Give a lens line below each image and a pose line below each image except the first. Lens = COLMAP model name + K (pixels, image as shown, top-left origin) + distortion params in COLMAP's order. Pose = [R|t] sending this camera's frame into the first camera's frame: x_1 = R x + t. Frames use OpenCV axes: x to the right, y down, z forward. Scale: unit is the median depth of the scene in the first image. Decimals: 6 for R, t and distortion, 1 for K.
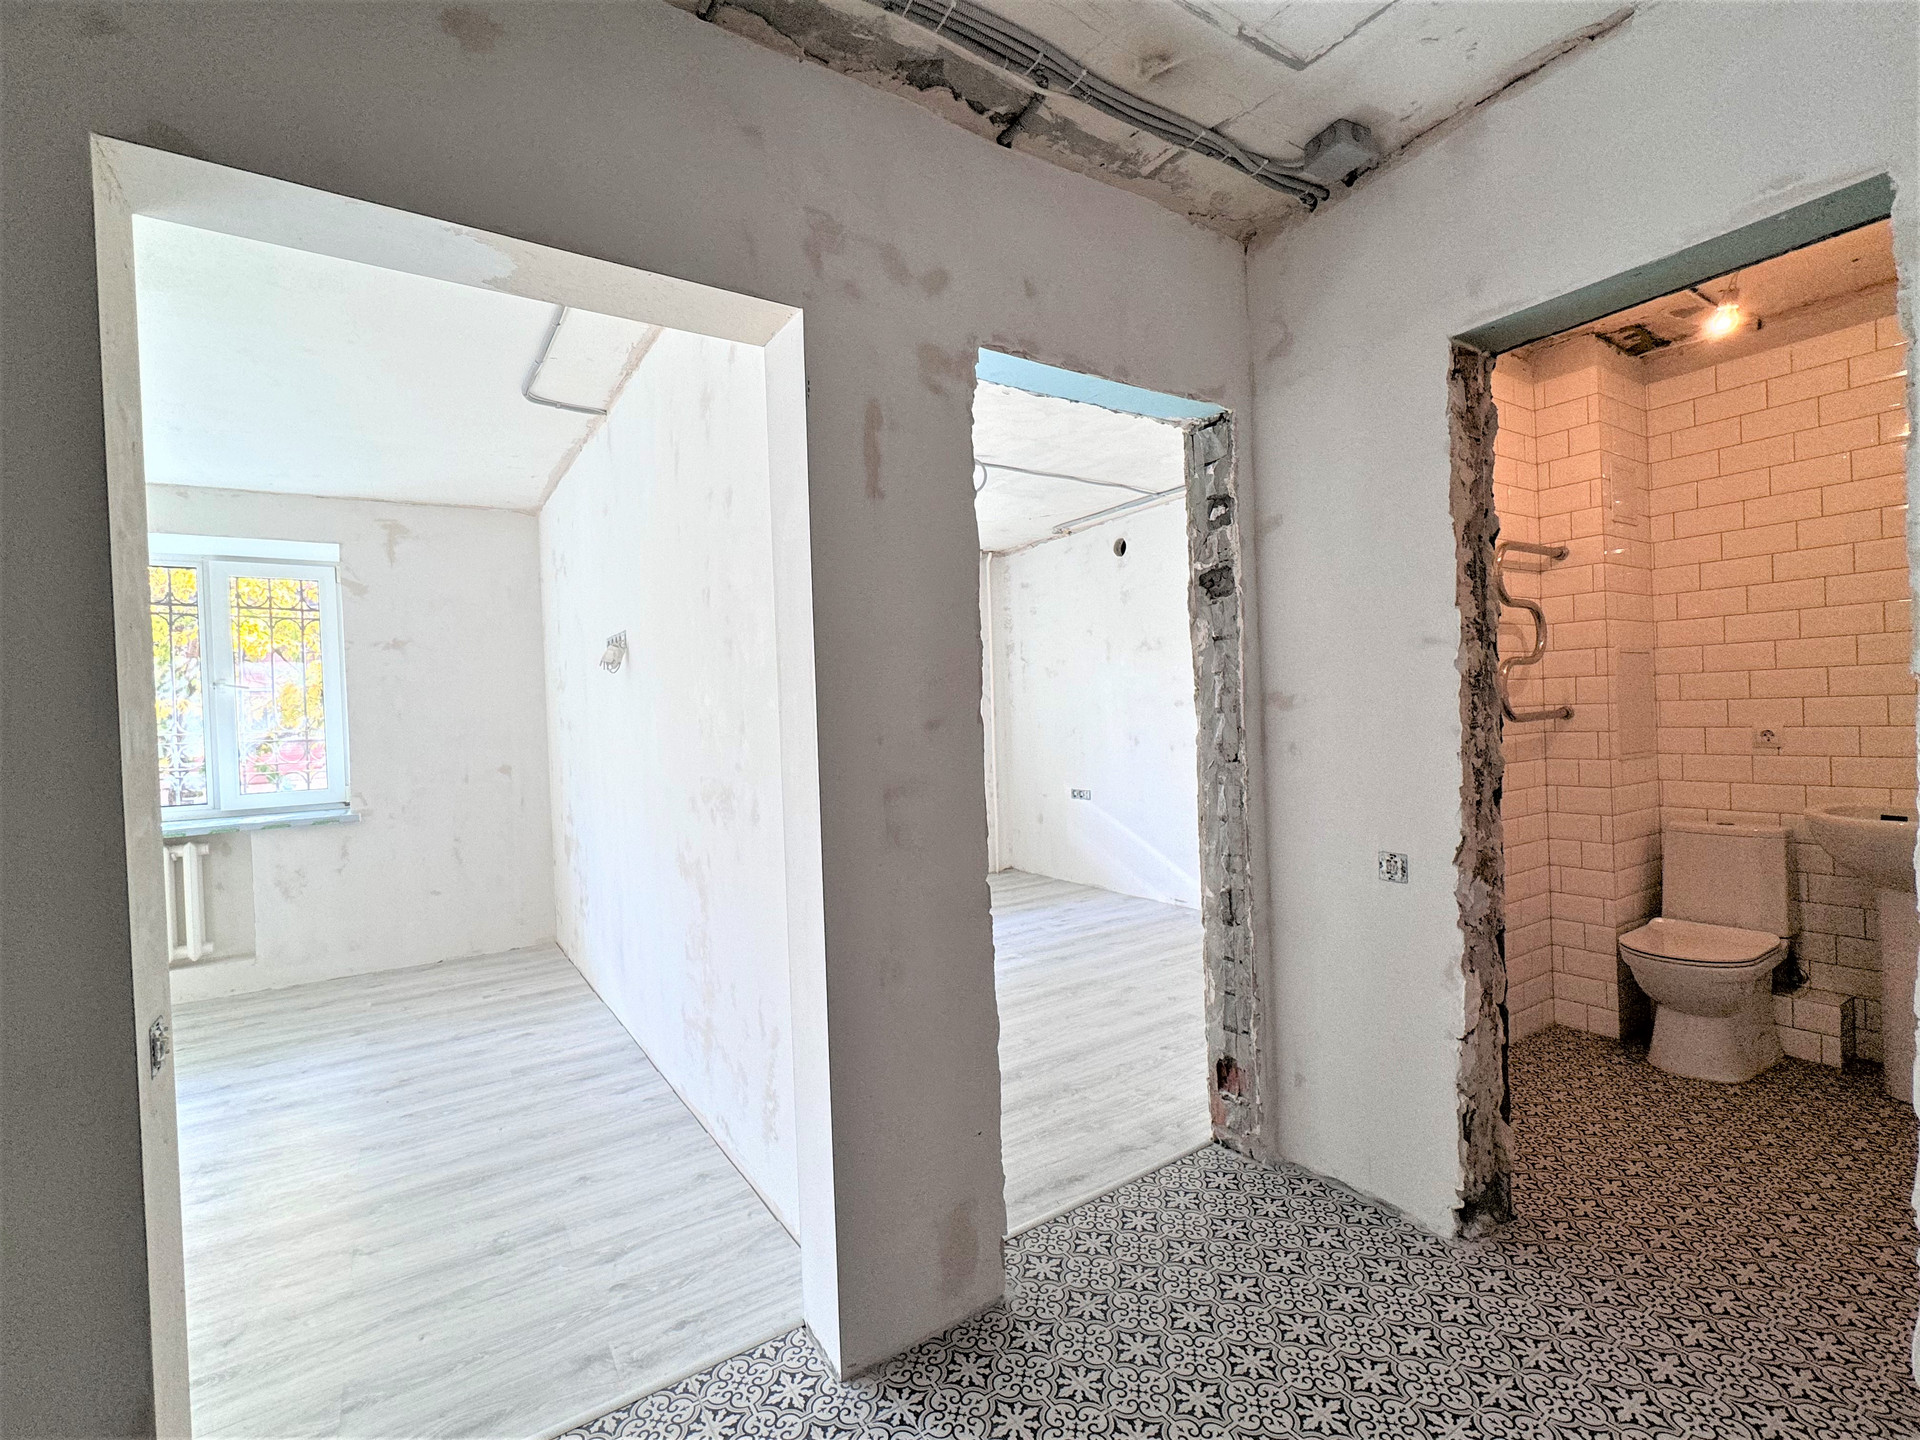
lens RADIAL K [[848.3, 0, 961.2], [0, 848.3, 723.6], [0, 0, 1]] dist [-0.002745, 0.000948]
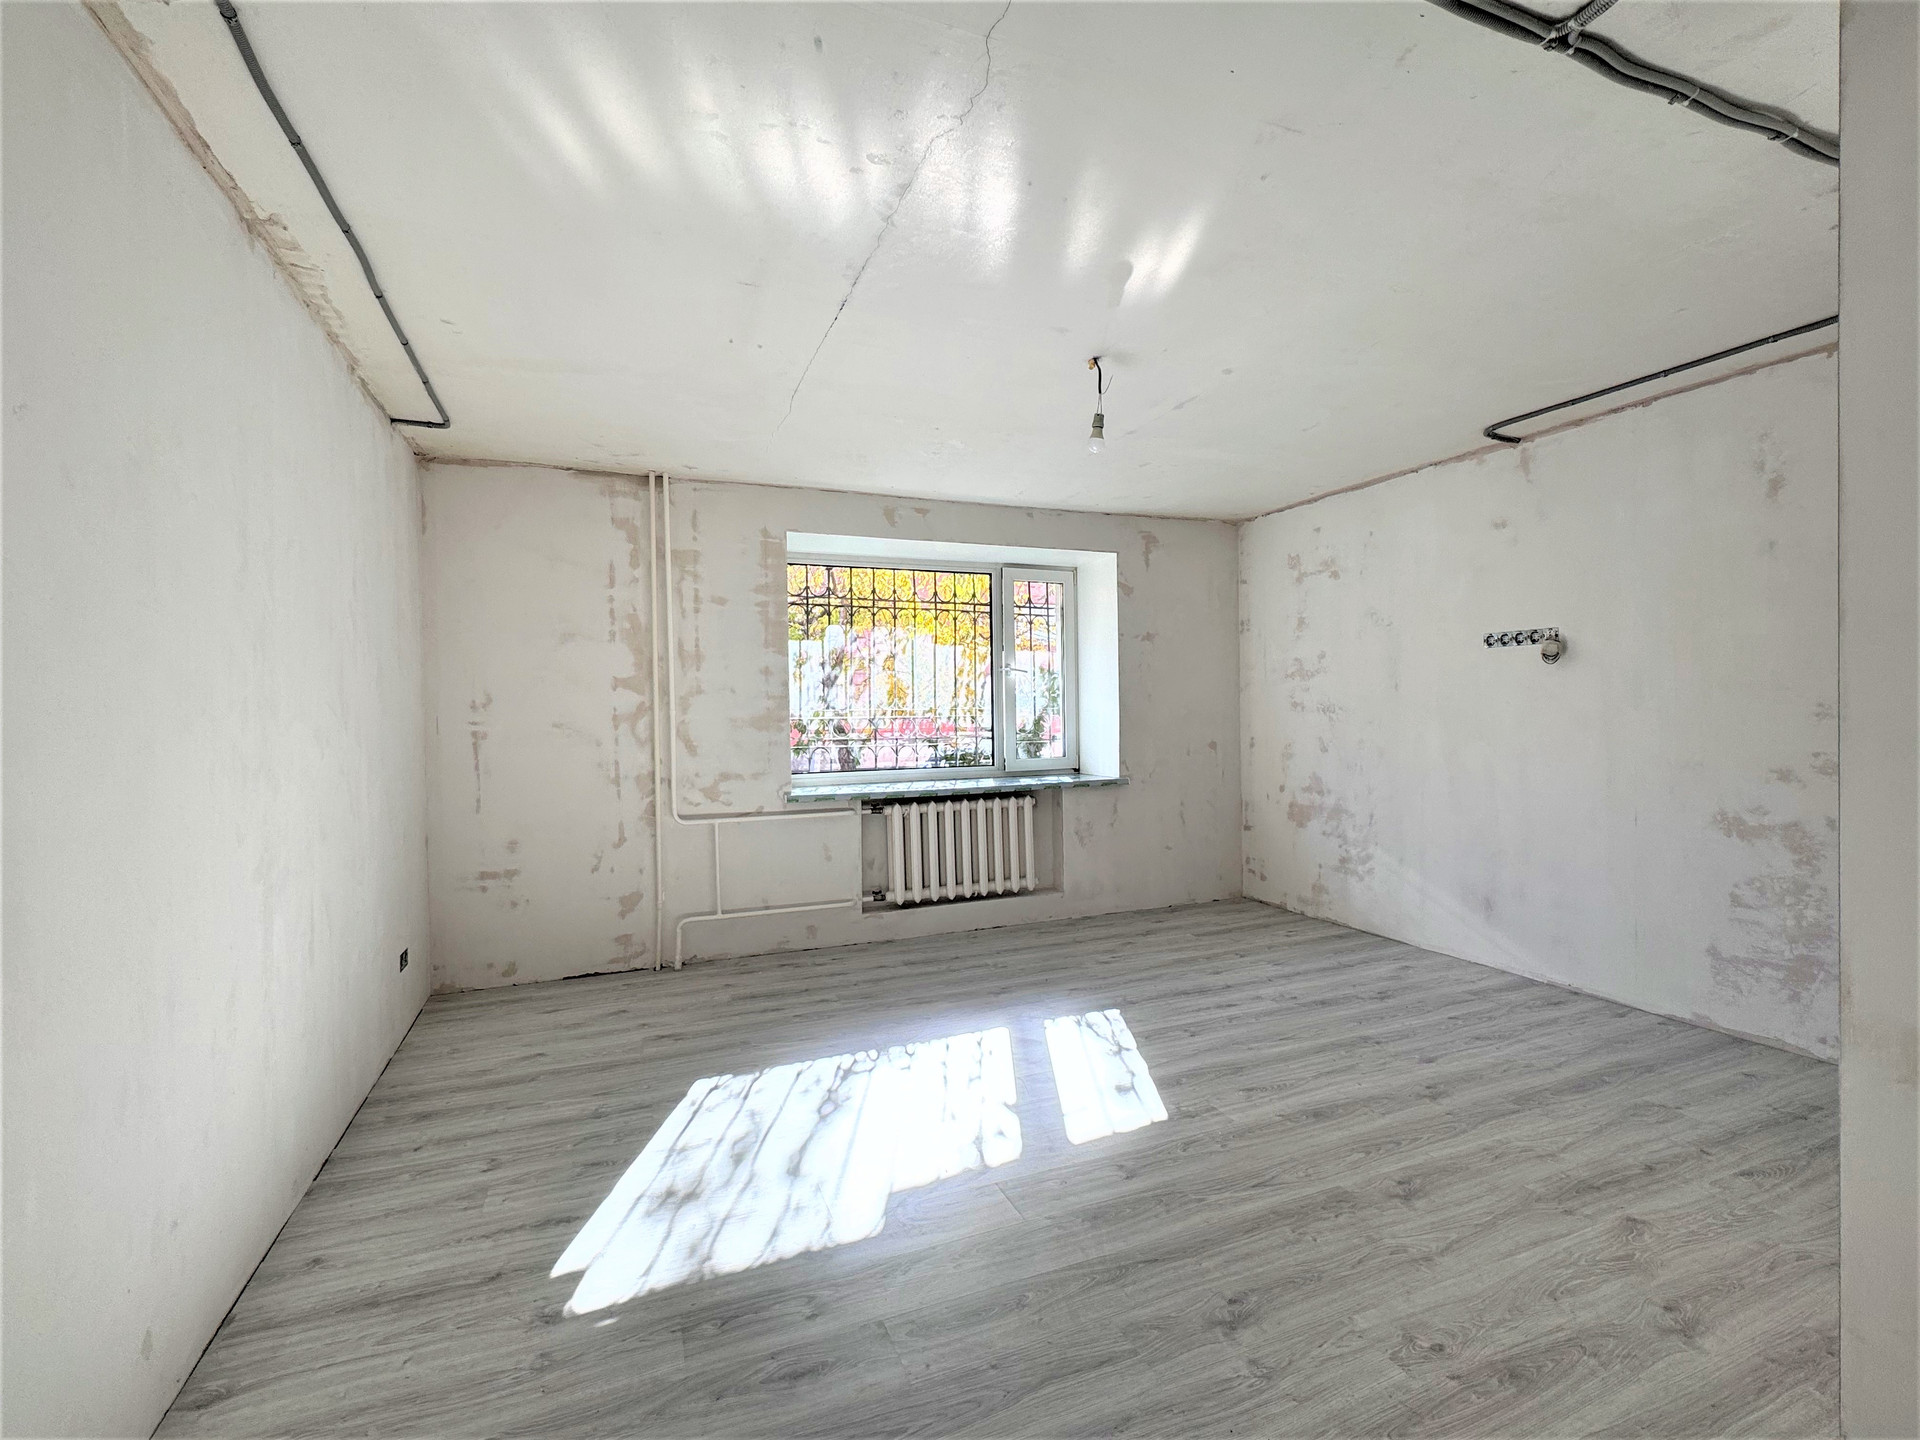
lens RADIAL K [[848.3, 0, 961.2], [0, 848.3, 723.6], [0, 0, 1]] dist [-0.002745, 0.000948]
pose [[0.981752, 0.027225, -0.188208, -0.924542], [-0.025798, 0.999617, 0.010025, 0.030012], [0.188409, -0.004987, 0.982078, -0.287795]]
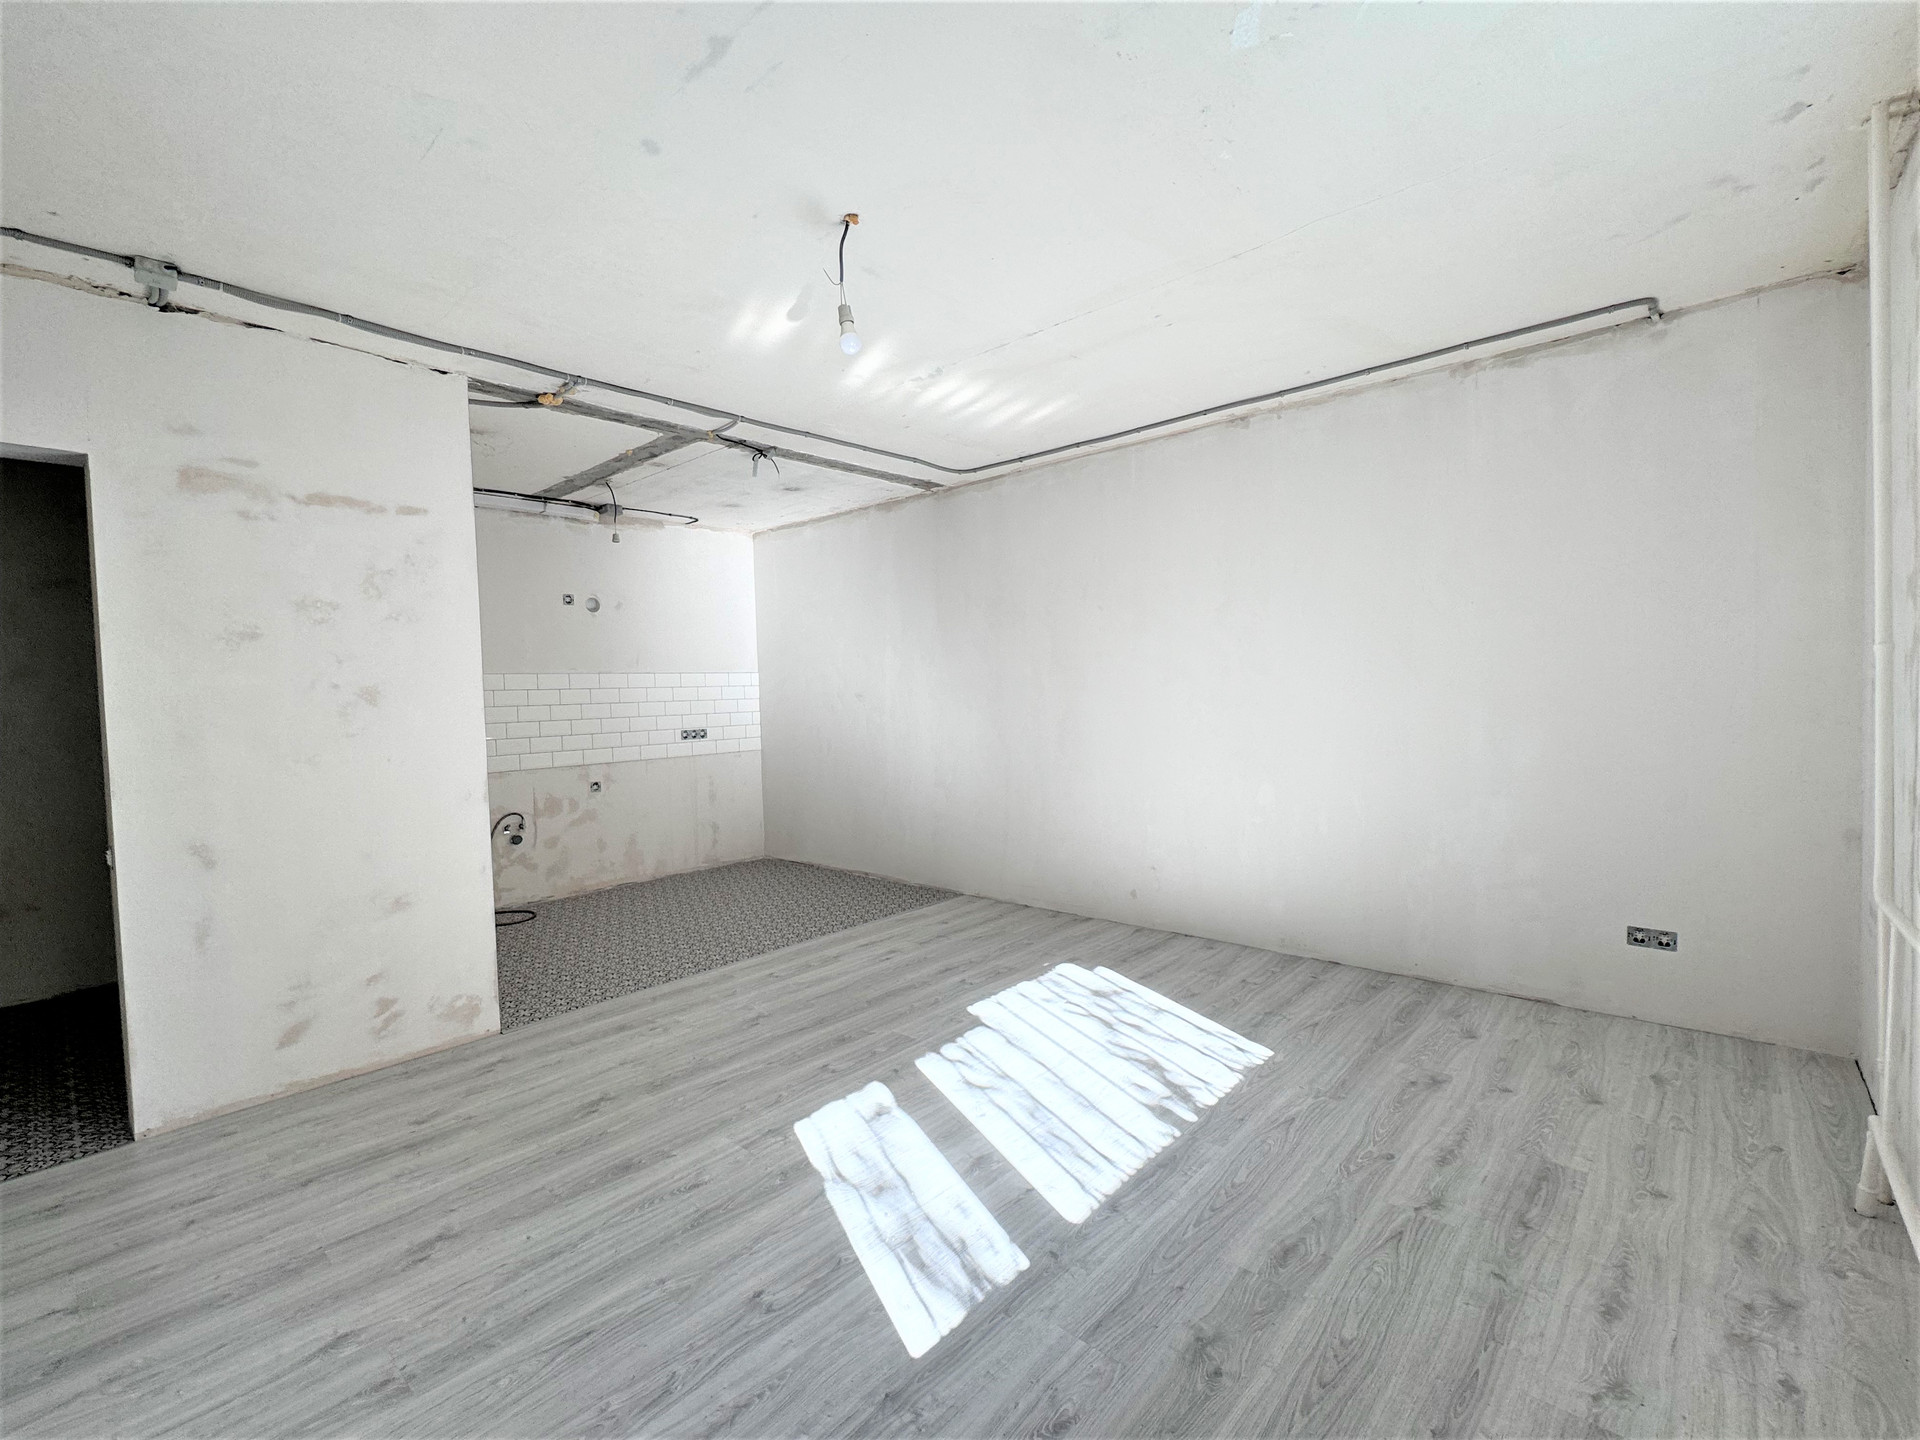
lens RADIAL K [[848.3, 0, 961.2], [0, 848.3, 723.6], [0, 0, 1]] dist [-0.002745, 0.000948]
pose [[-0.963744, 0.077232, -0.255406, -0.852360], [0.063290, 0.996044, 0.062376, 0.013079], [0.259213, 0.043949, -0.964820, 1.229726]]
